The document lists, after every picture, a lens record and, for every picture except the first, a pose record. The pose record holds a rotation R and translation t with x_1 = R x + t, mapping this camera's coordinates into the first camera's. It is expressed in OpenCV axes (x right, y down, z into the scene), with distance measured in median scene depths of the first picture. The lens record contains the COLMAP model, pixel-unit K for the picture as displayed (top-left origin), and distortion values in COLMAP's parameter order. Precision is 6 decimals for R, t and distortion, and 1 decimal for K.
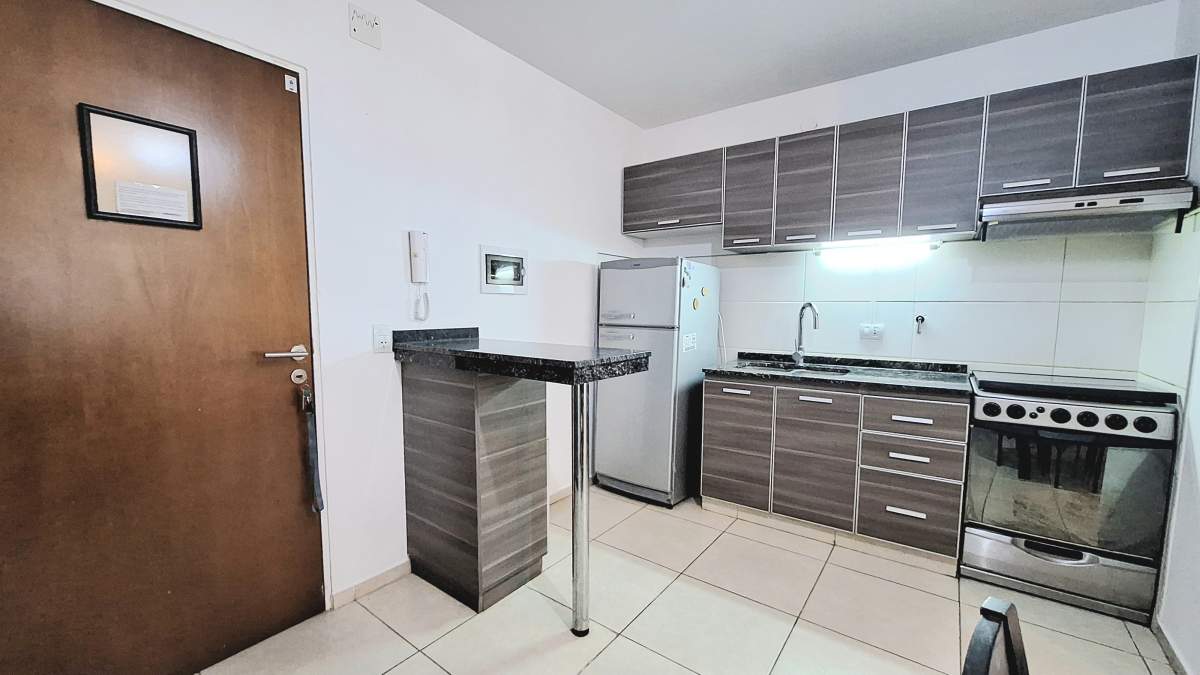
lens RADIAL K [[471.7, 0, 596.8], [0, 471.7, 350.2], [0, 0, 1]] dist [-0.001810, 0.003252]
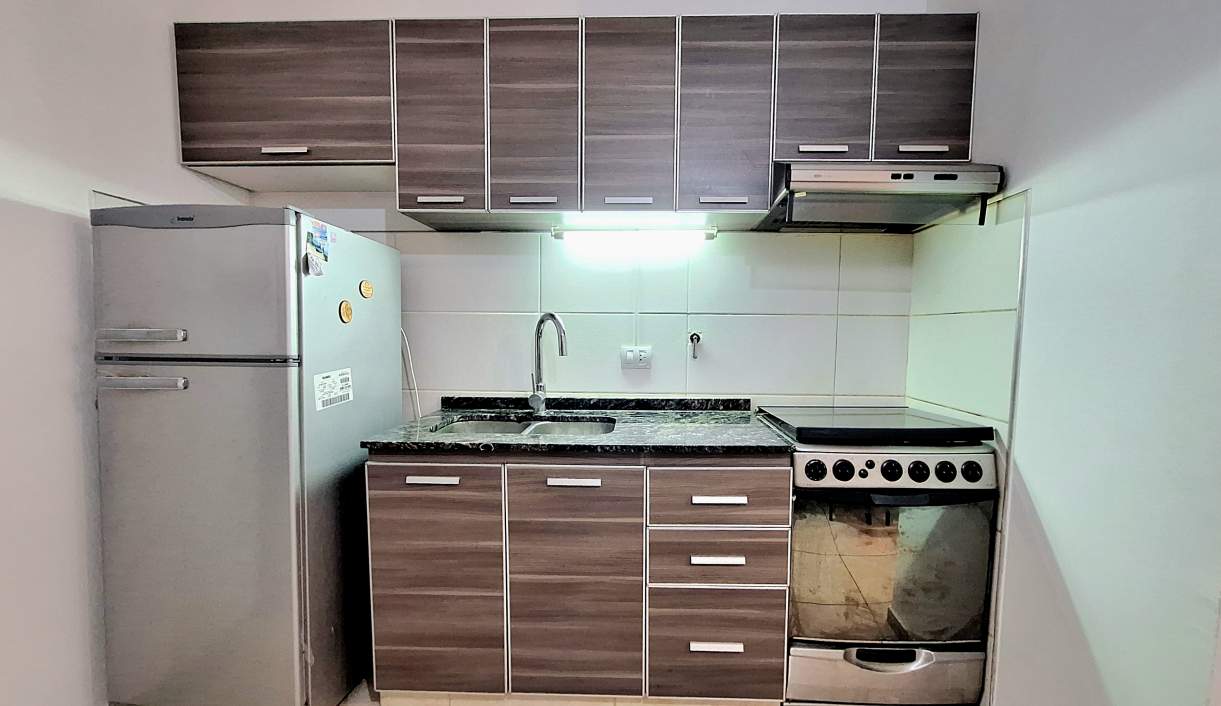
lens RADIAL K [[450.0, 0, 613.9], [0, 450.0, 369.0], [0, 0, 1]] dist [-0.019430, 0.000052]
pose [[0.823394, -0.043148, 0.565828, 0.197030], [0.050533, 0.998719, 0.002622, -0.027104], [-0.565216, 0.026434, 0.824519, 0.505765]]
